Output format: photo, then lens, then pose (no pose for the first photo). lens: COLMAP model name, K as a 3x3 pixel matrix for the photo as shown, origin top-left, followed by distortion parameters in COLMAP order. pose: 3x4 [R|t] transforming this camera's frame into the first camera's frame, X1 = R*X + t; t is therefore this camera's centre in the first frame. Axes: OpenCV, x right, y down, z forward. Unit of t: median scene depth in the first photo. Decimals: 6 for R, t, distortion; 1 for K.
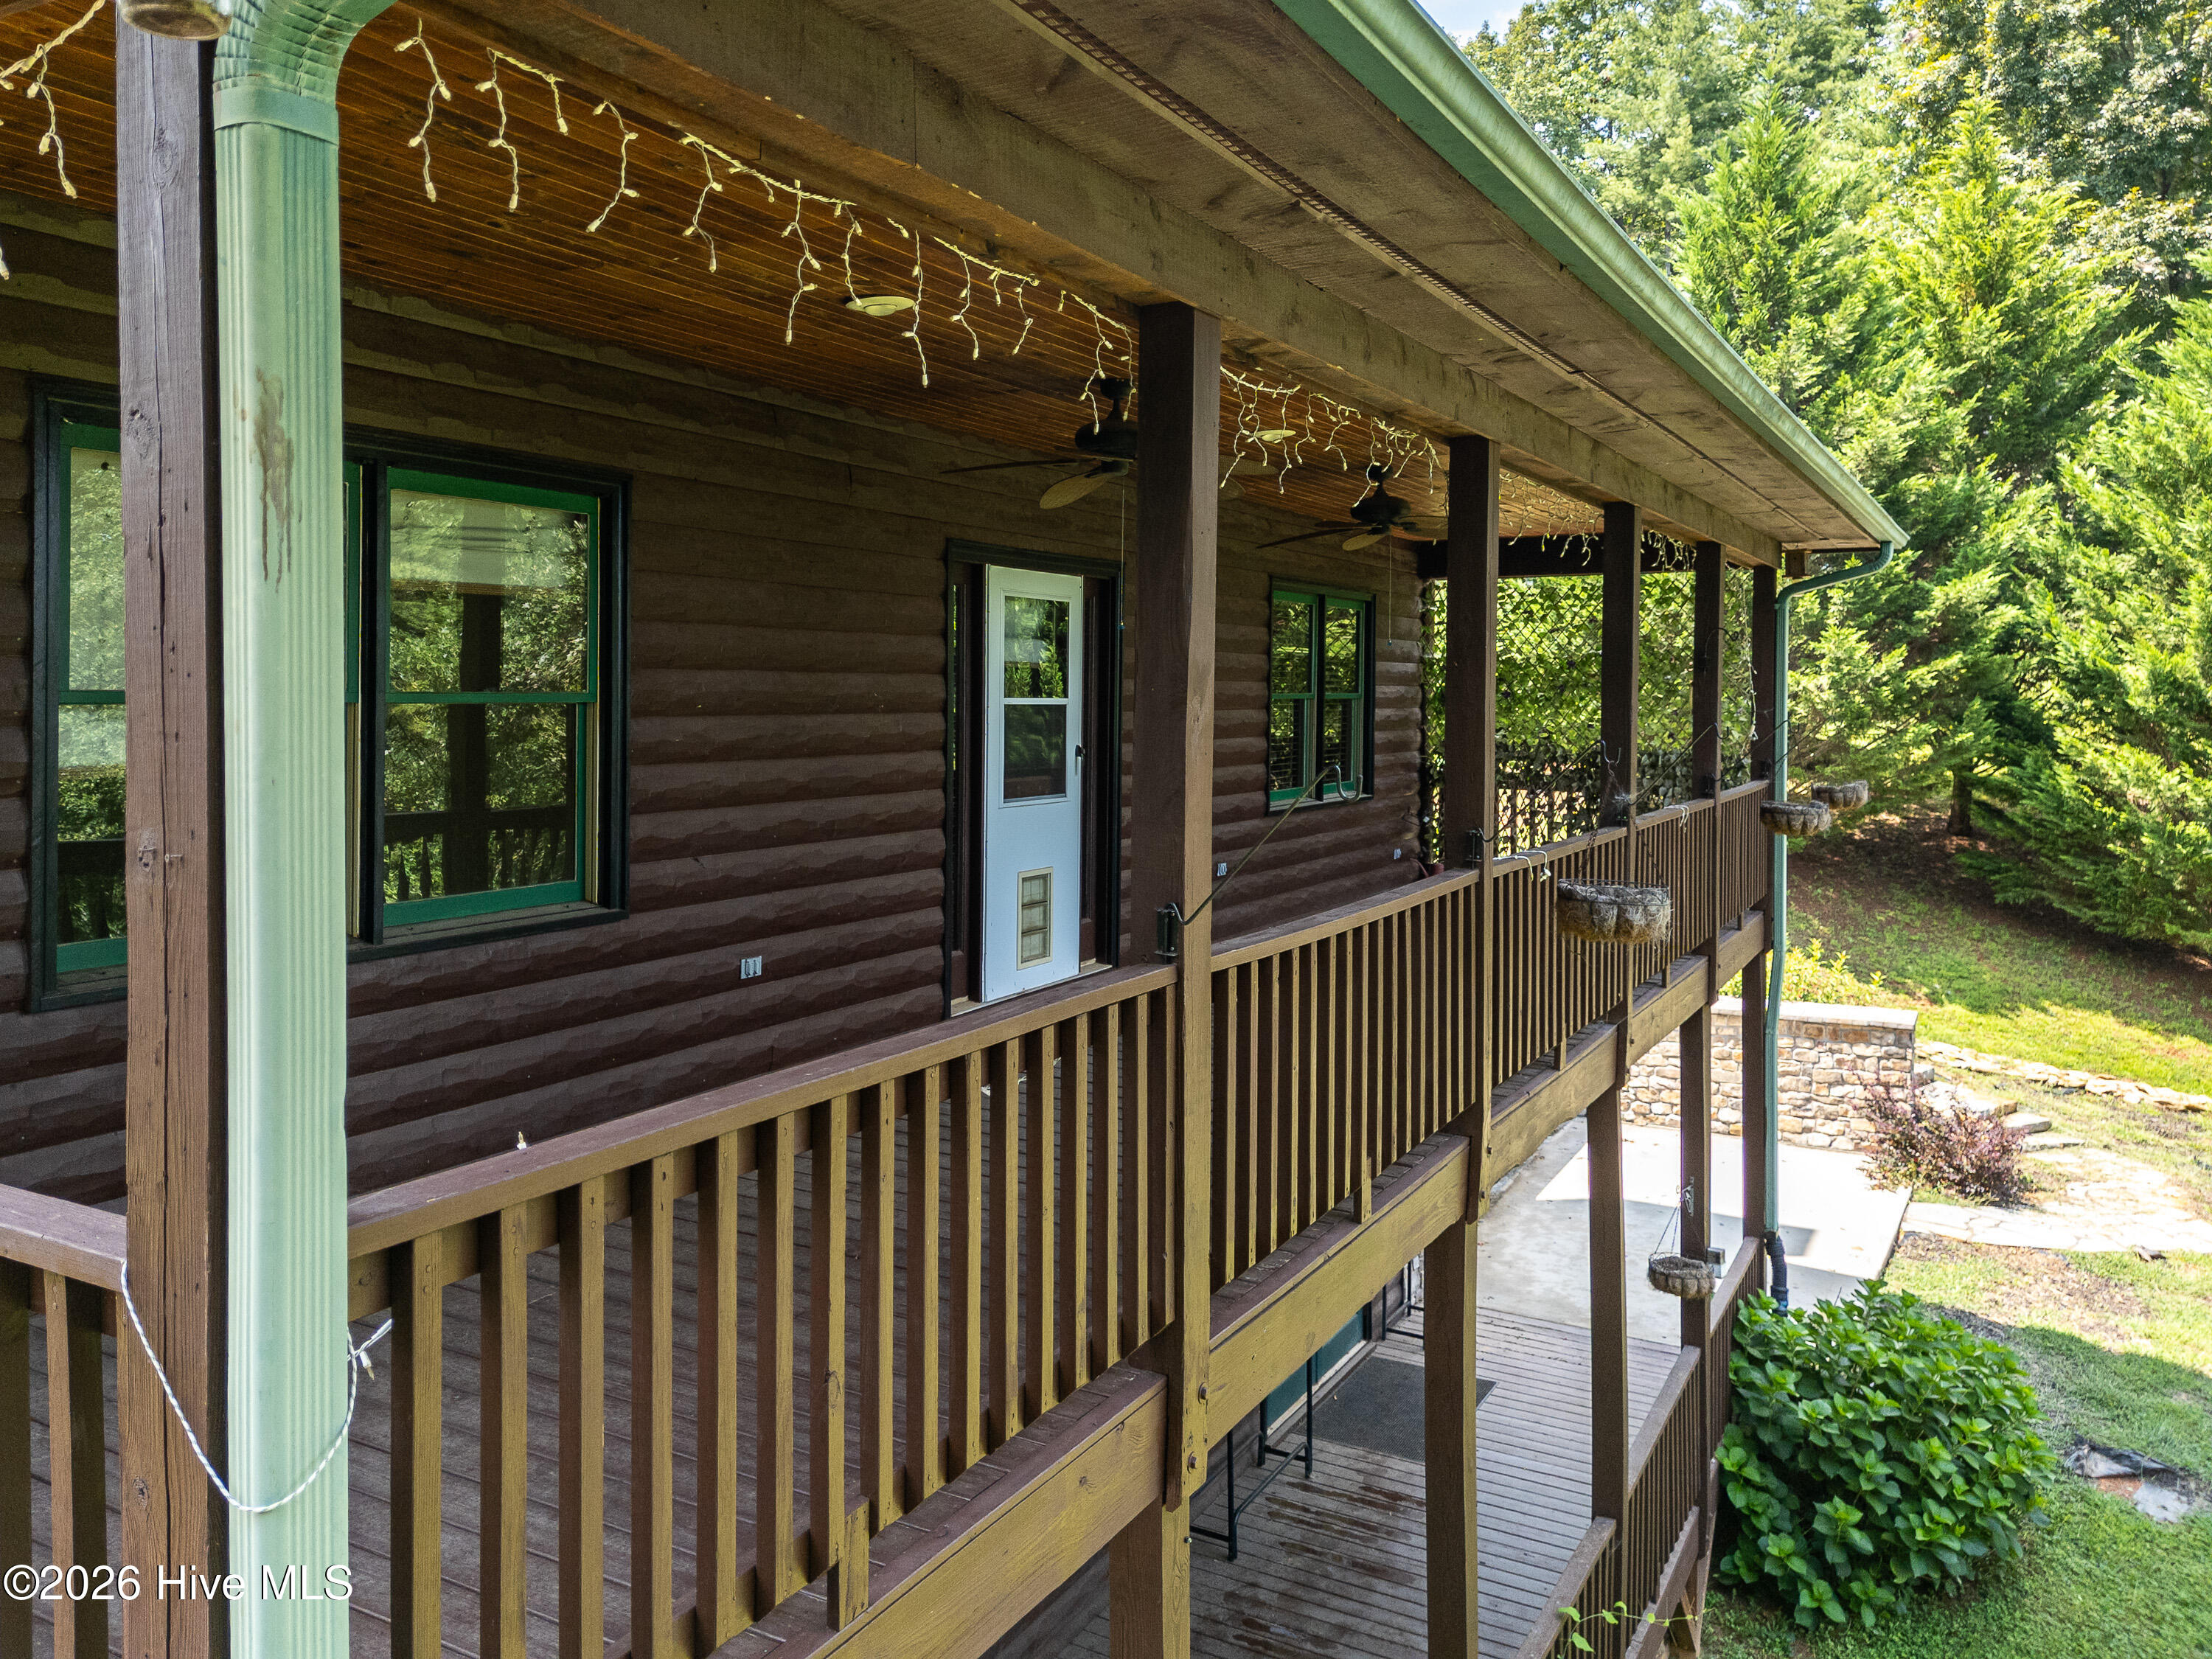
lens RADIAL K [[1558.5, 0, 1094.1], [0, 1558.5, 821.6], [0, 0, 1]] dist [0.075316, -0.075493]
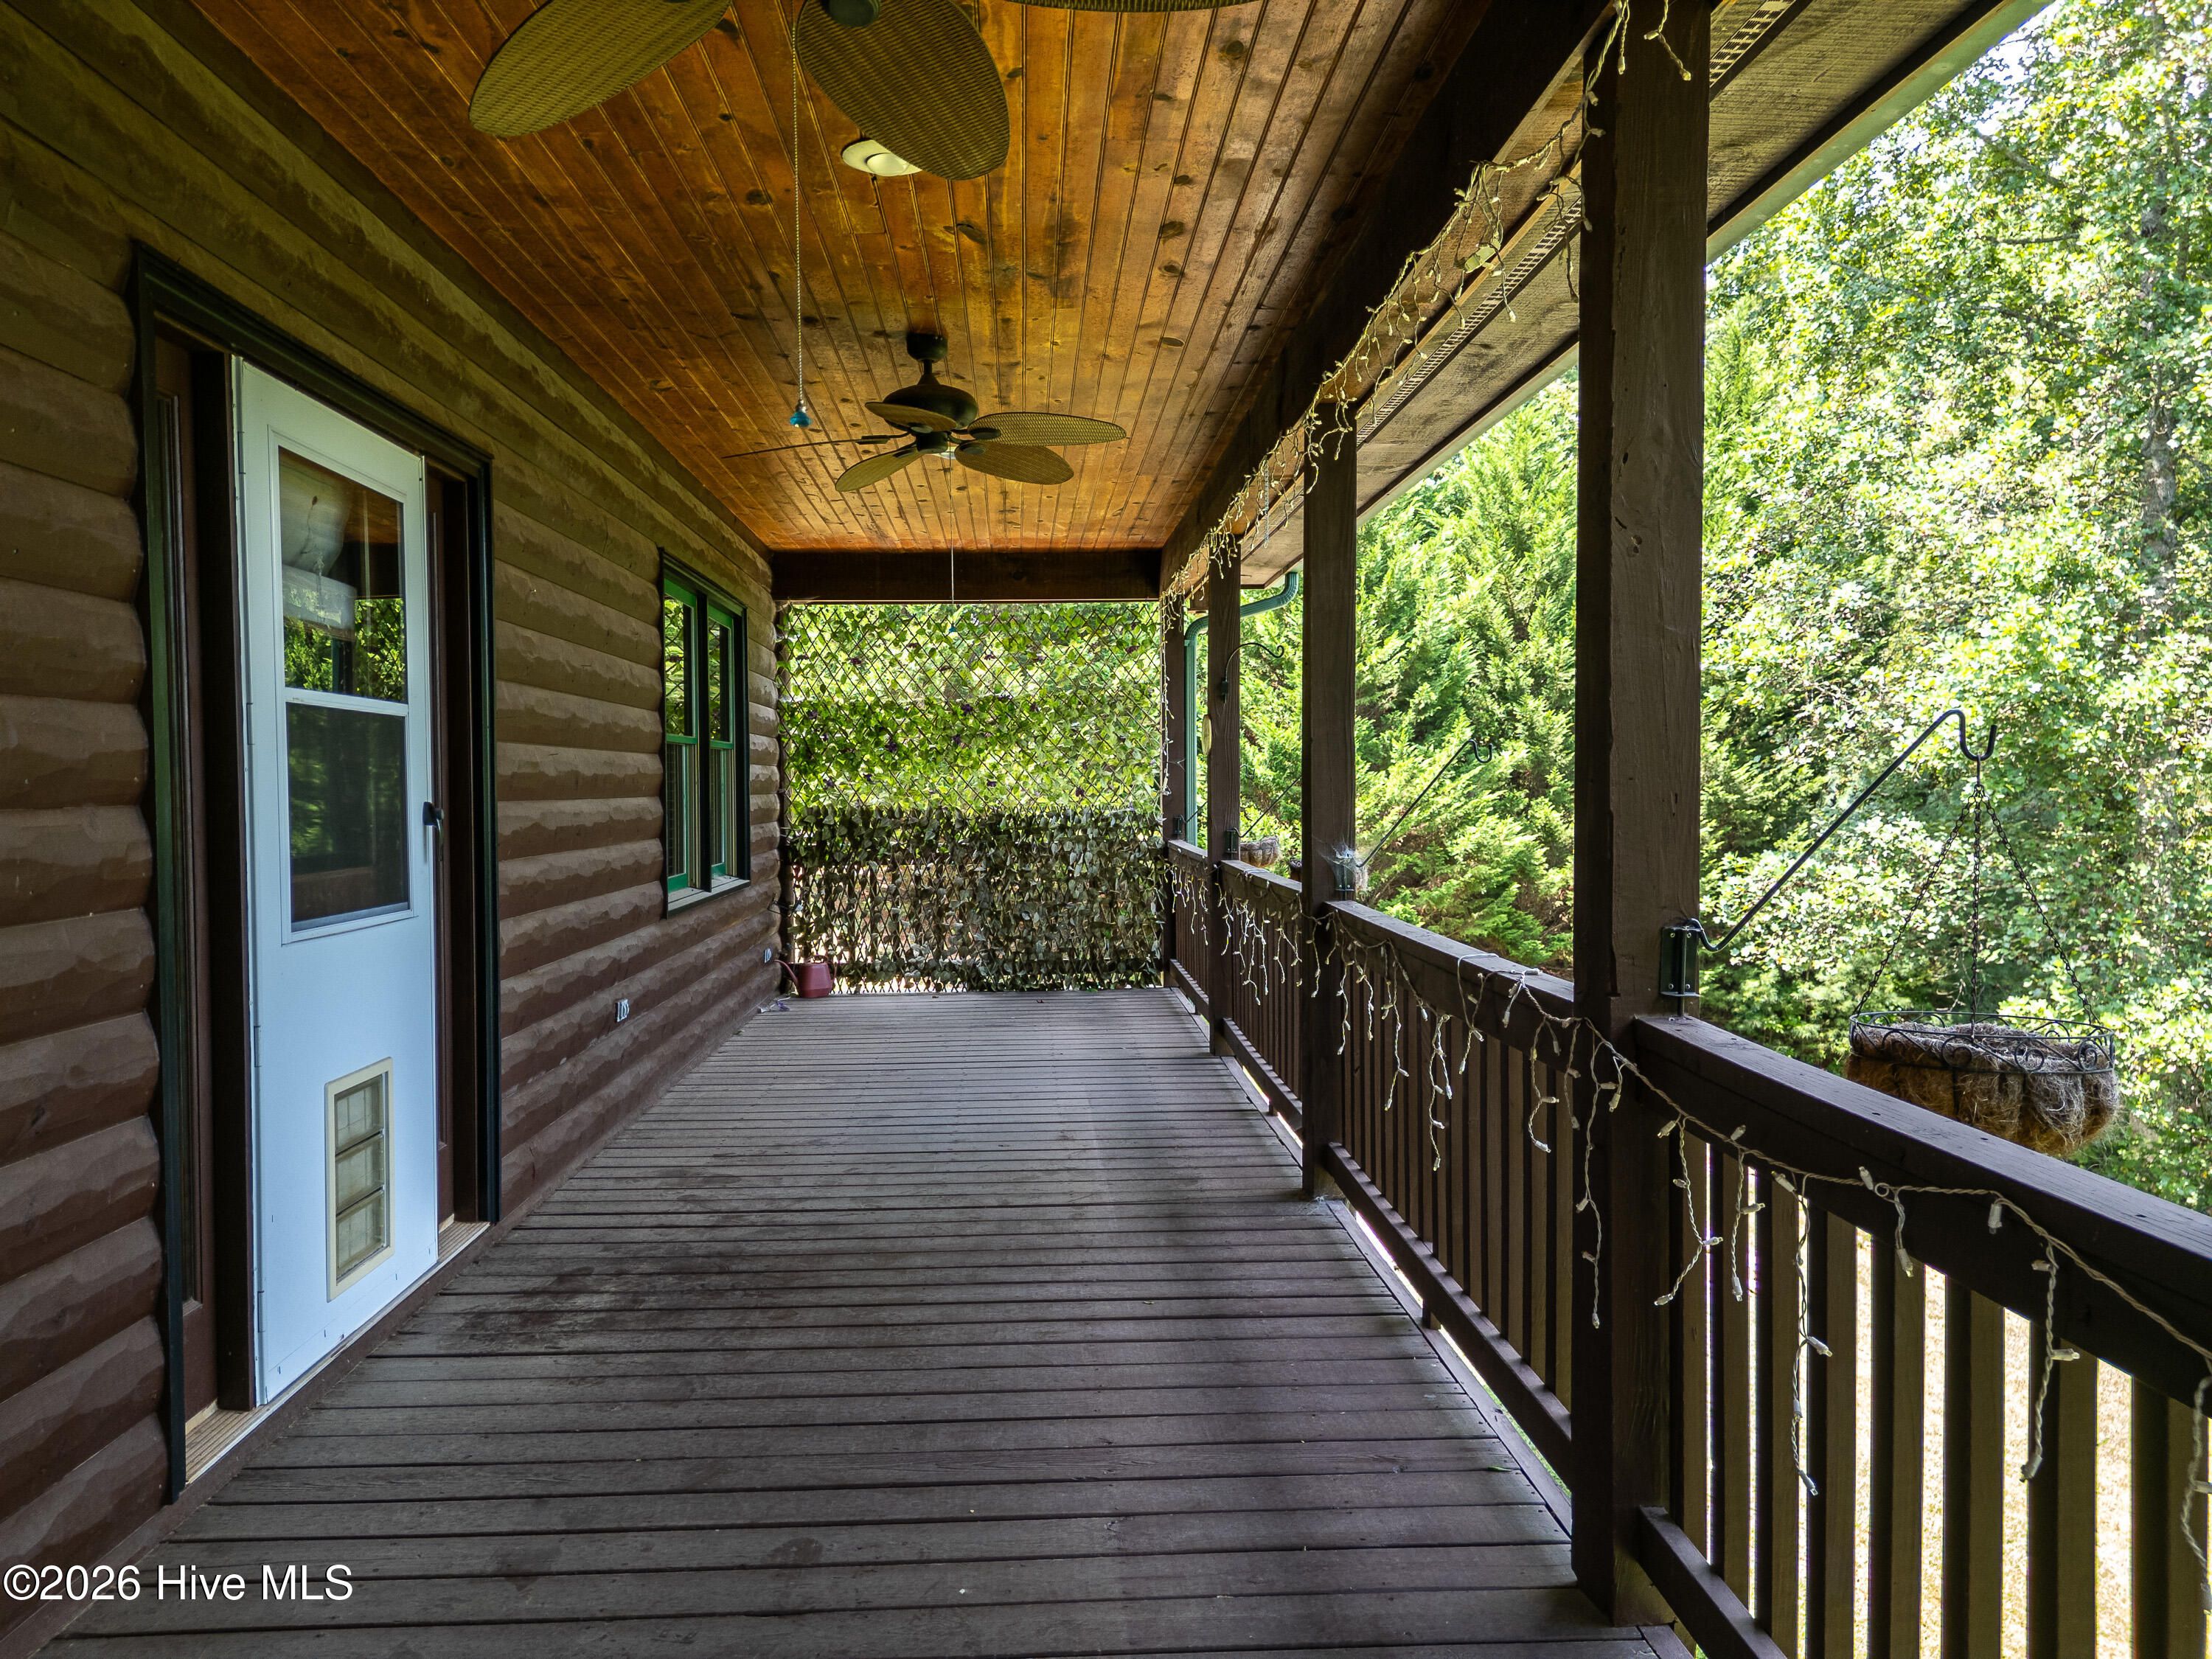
lens RADIAL K [[1565.2, 0, 1113.1], [0, 1565.2, 849.5], [0, 0, 1]] dist [0.025506, -0.003465]
pose [[0.868269, -0.042246, 0.494291, -0.064477], [0.059718, 0.998023, -0.019600, -0.010562], [-0.492486, 0.046536, 0.869075, 0.433271]]
